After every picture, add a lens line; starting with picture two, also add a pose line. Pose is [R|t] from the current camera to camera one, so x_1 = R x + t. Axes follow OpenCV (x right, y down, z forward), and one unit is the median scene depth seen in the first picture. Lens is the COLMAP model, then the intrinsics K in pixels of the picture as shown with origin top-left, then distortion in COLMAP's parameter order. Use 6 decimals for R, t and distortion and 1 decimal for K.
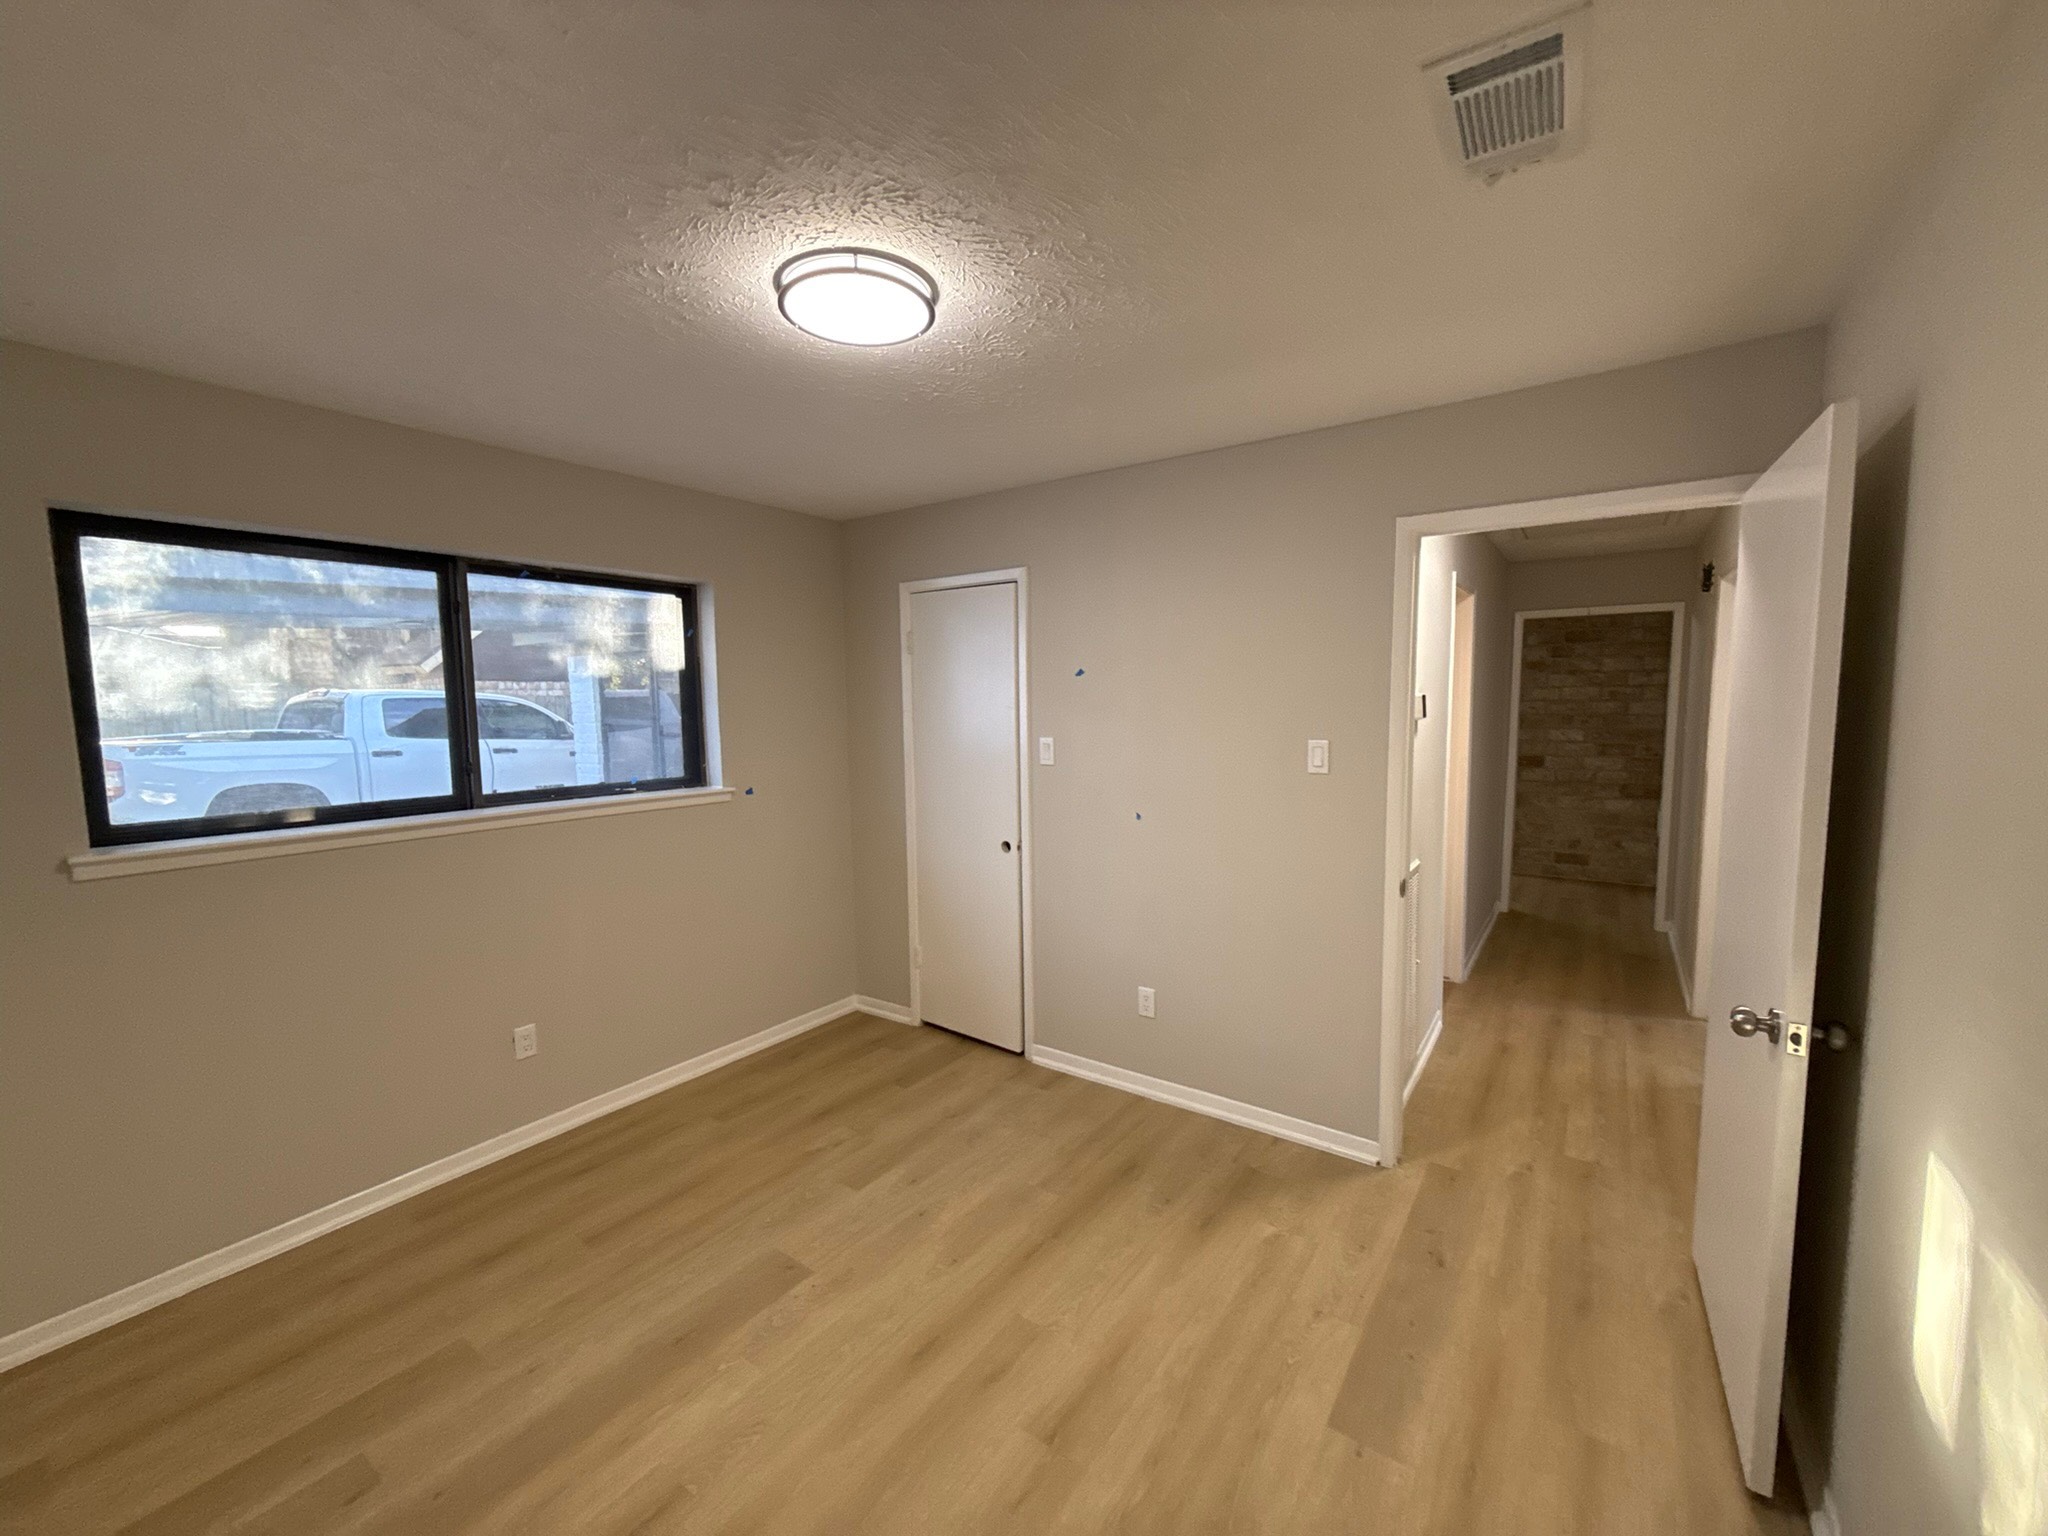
lens RADIAL K [[805.9, 0, 1031.0], [0, 805.9, 766.4], [0, 0, 1]] dist [0.000190, -0.000069]
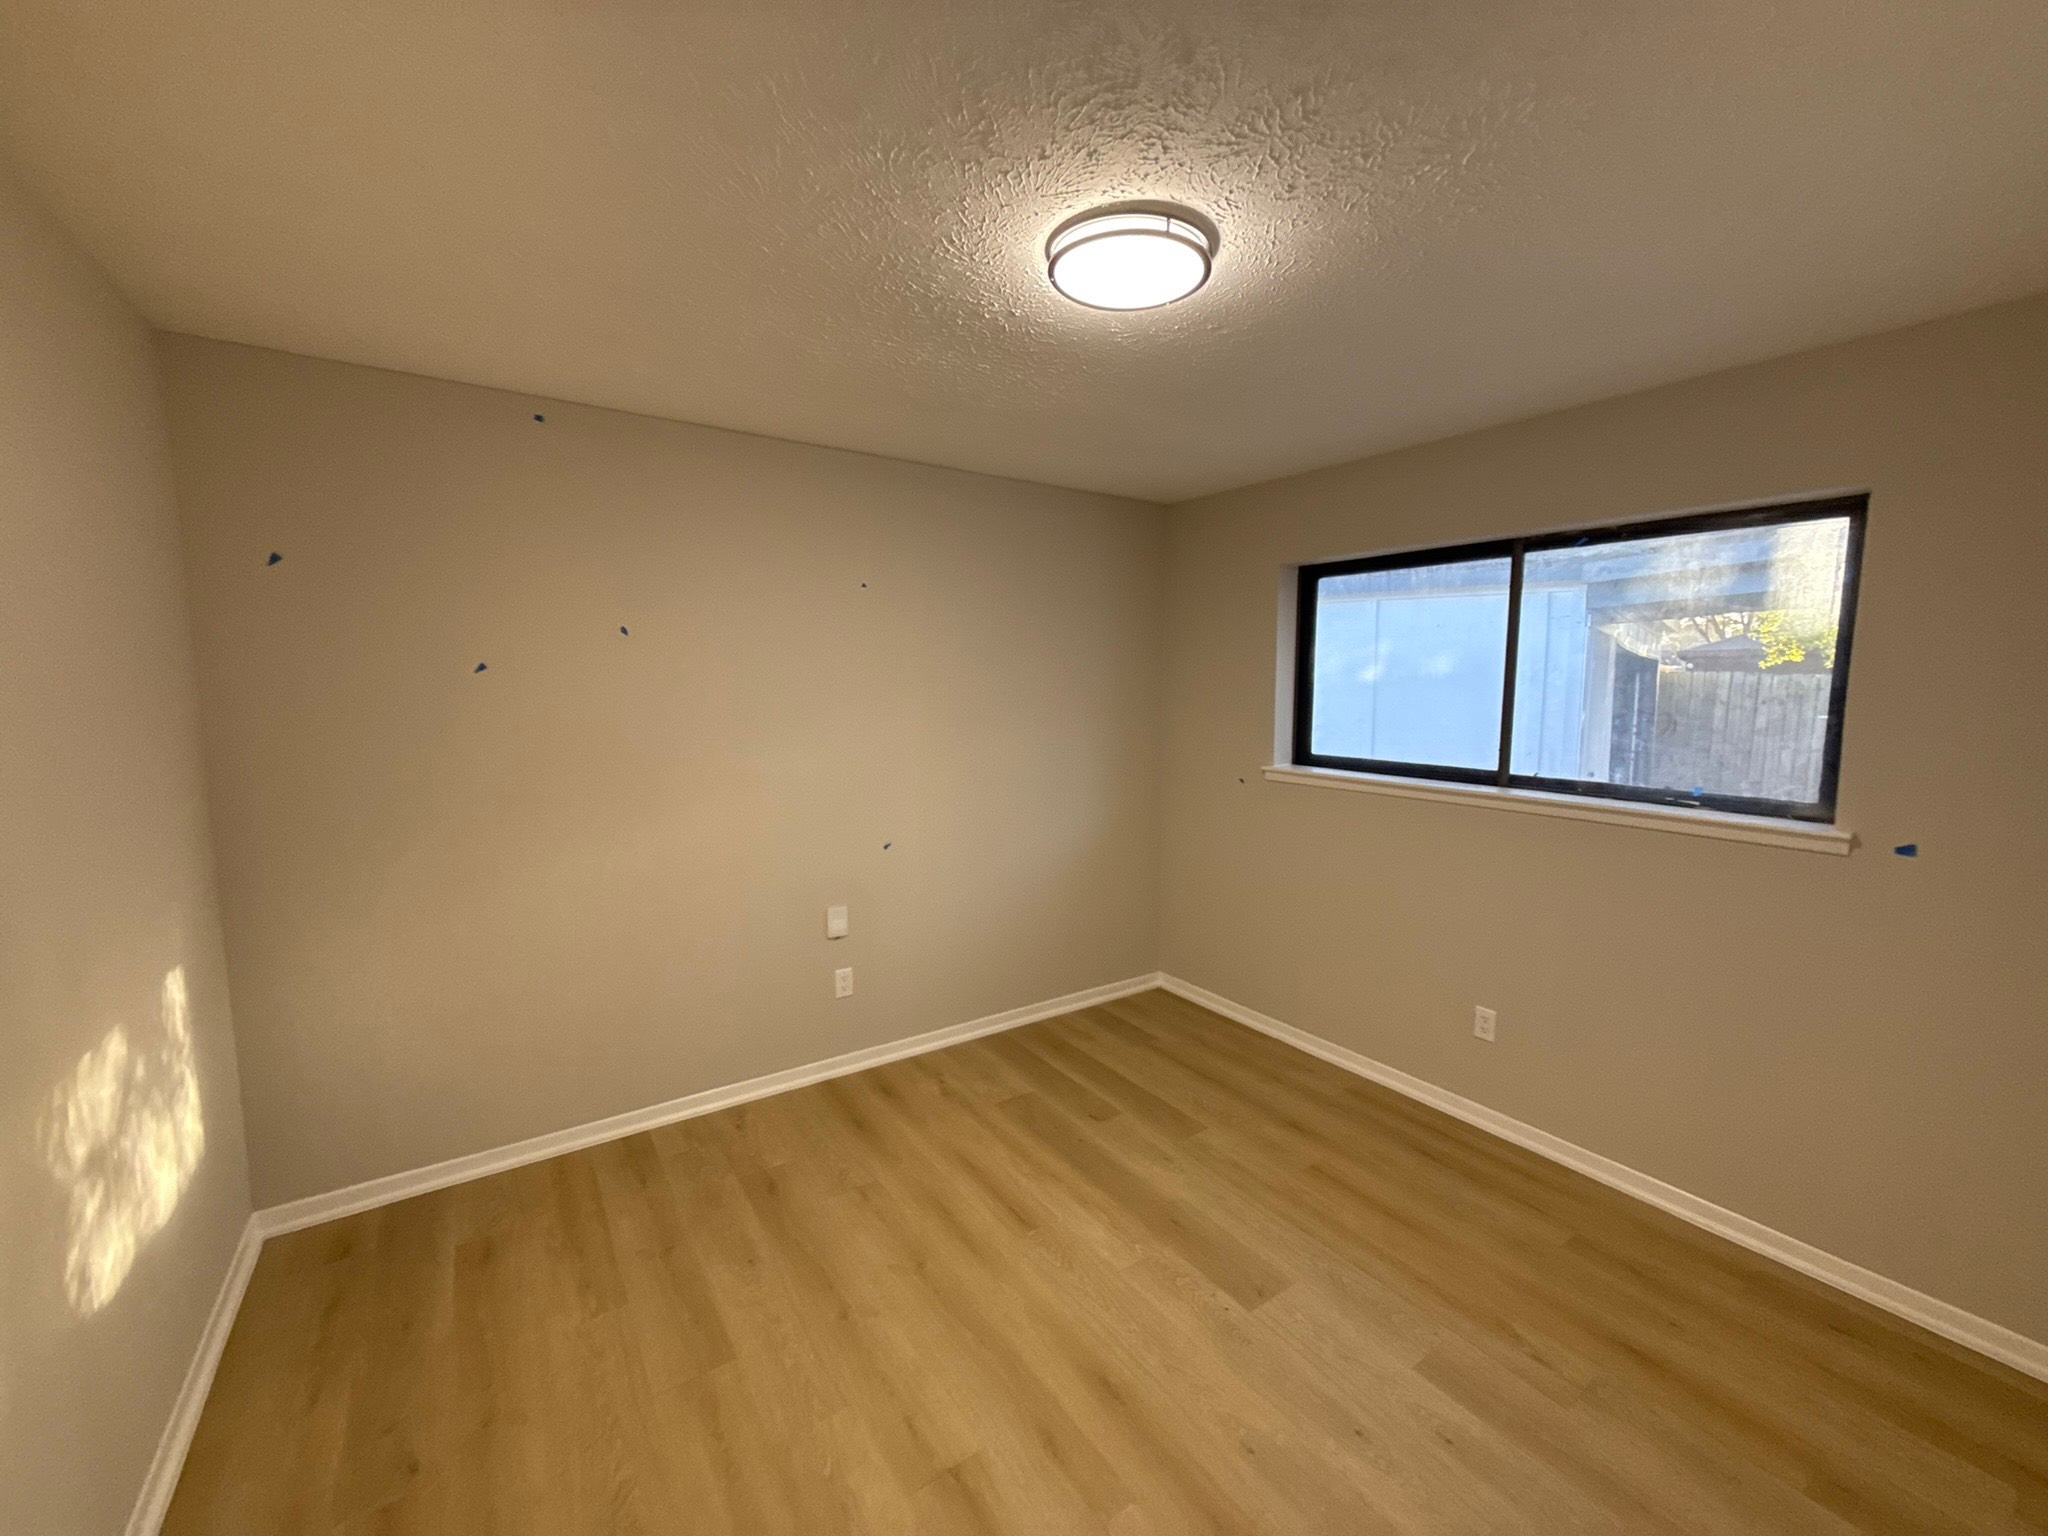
lens RADIAL K [[805.9, 0, 1031.0], [0, 805.9, 766.4], [0, 0, 1]] dist [0.000190, -0.000069]
pose [[-0.333855, 0.111445, -0.936013, 0.600449], [-0.082867, 0.985672, 0.146914, -0.094261], [0.938975, 0.126612, -0.319837, 0.983989]]
